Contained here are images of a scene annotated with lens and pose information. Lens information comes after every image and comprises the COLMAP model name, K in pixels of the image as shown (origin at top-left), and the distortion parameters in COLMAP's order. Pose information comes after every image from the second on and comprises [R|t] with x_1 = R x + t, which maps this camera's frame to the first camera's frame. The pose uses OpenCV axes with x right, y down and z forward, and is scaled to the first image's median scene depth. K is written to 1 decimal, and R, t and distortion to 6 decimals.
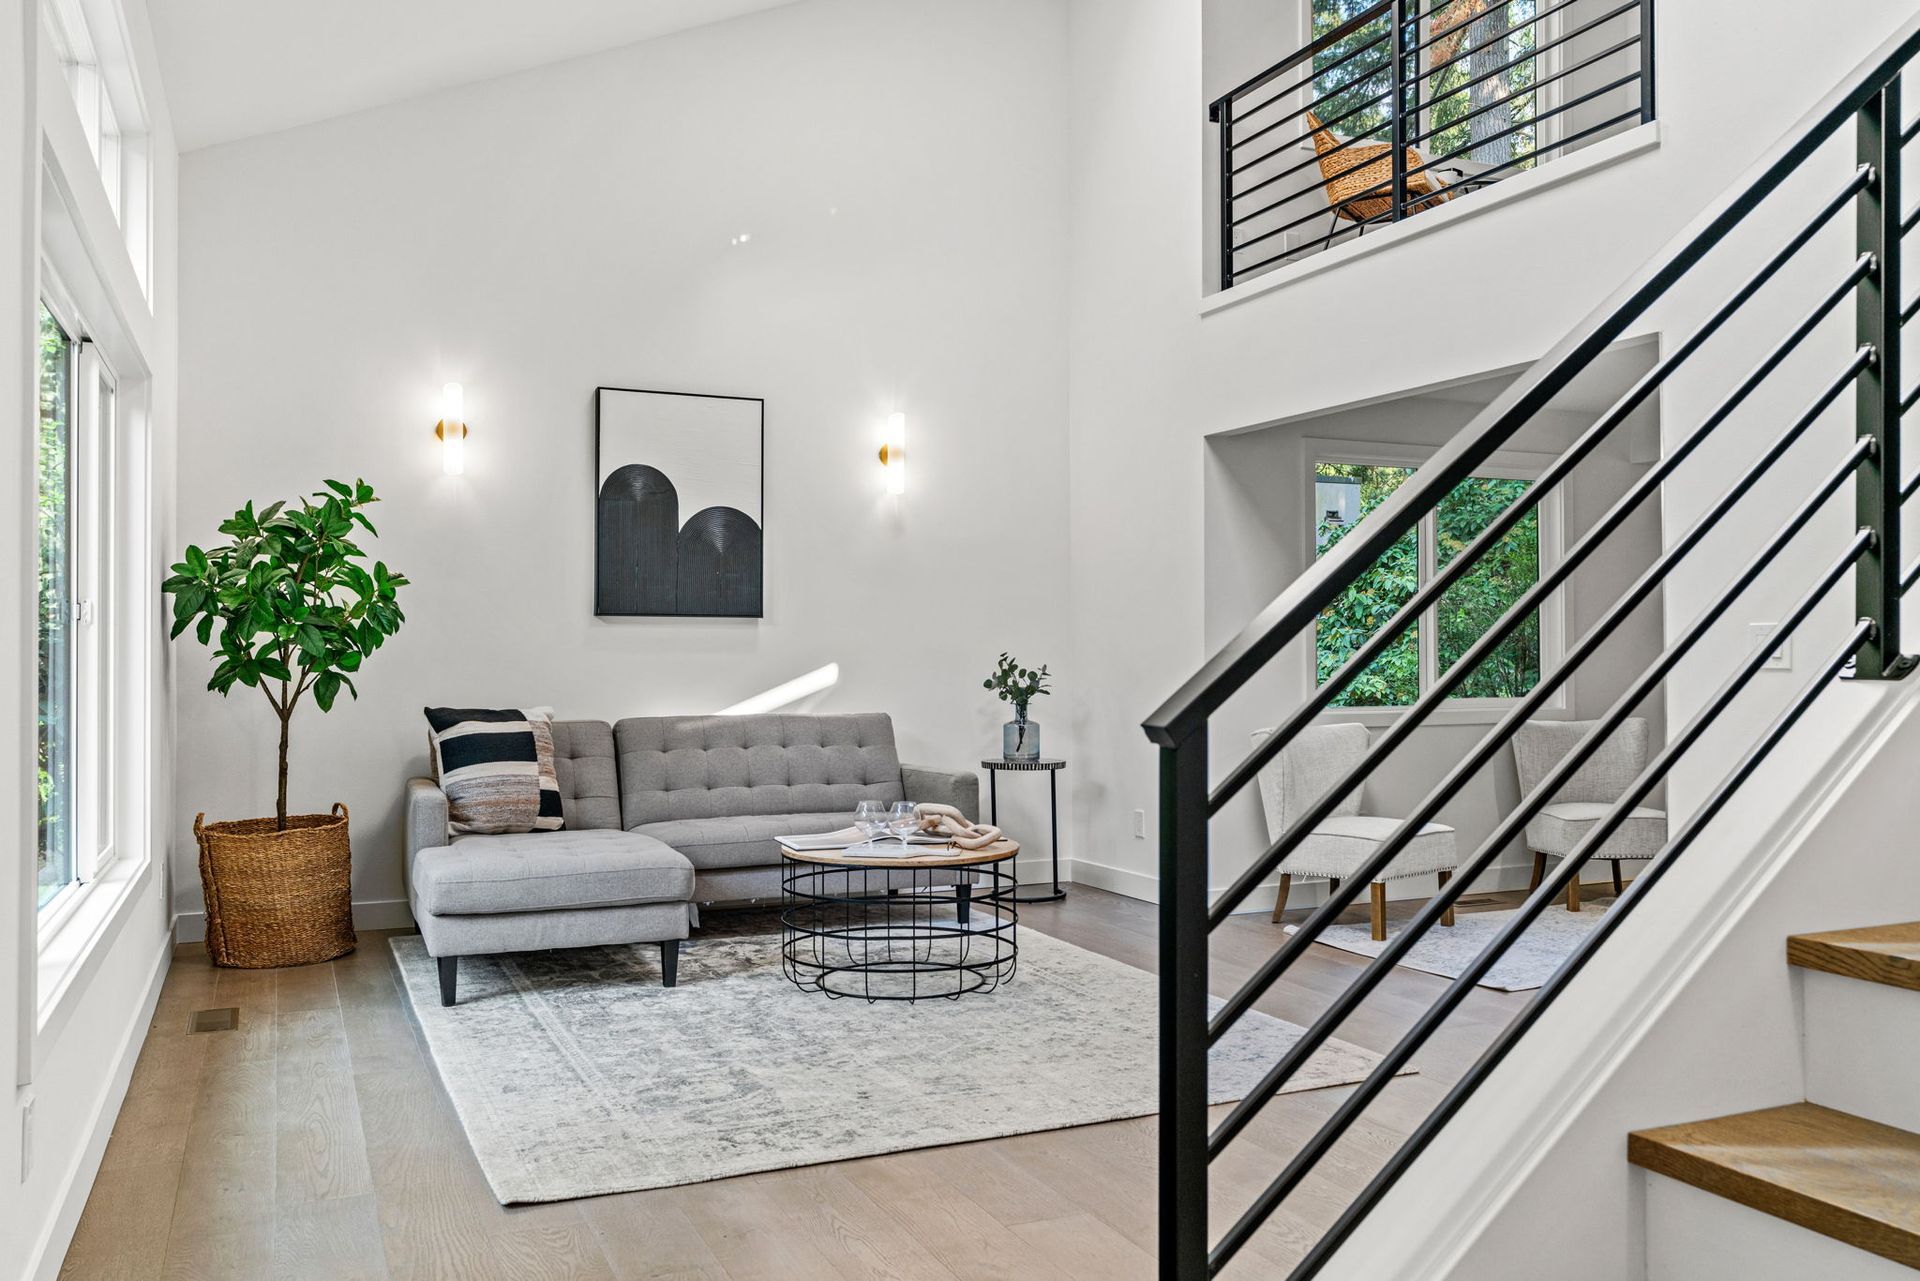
lens RADIAL K [[1519.0, 0, 960.2], [0, 1519.0, 636.7], [0, 0, 1]] dist [-0.004671, 0.002995]
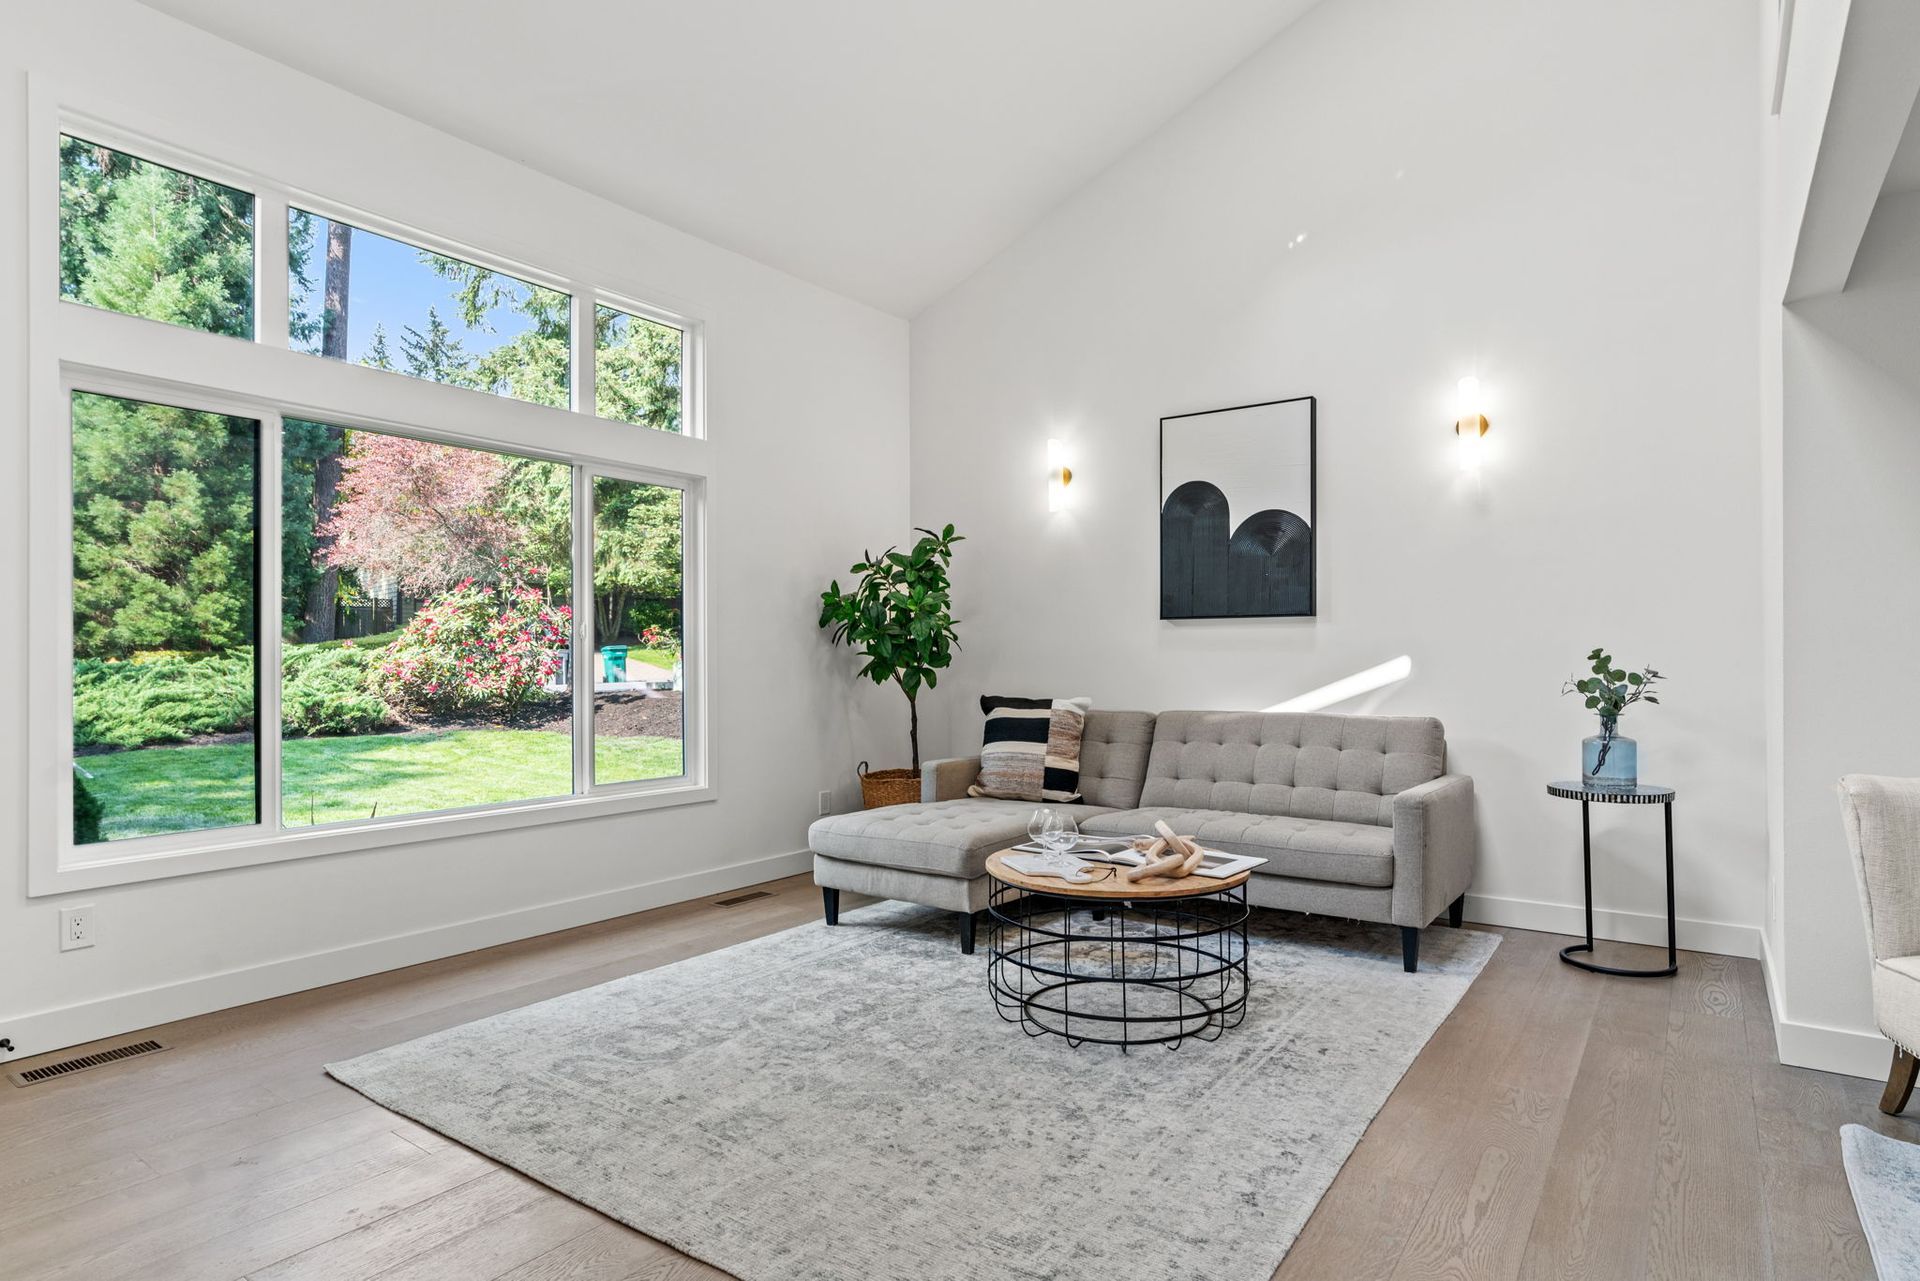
lens RADIAL K [[1033.4, 0, 960.6], [0, 1033.4, 660.1], [0, 0, 1]] dist [-0.003288, -0.000309]
pose [[0.503172, -0.000410, -0.864186, 0.386903], [0.013510, 0.999881, 0.007392, 0.009779], [0.864080, -0.015394, 0.503118, 0.528584]]
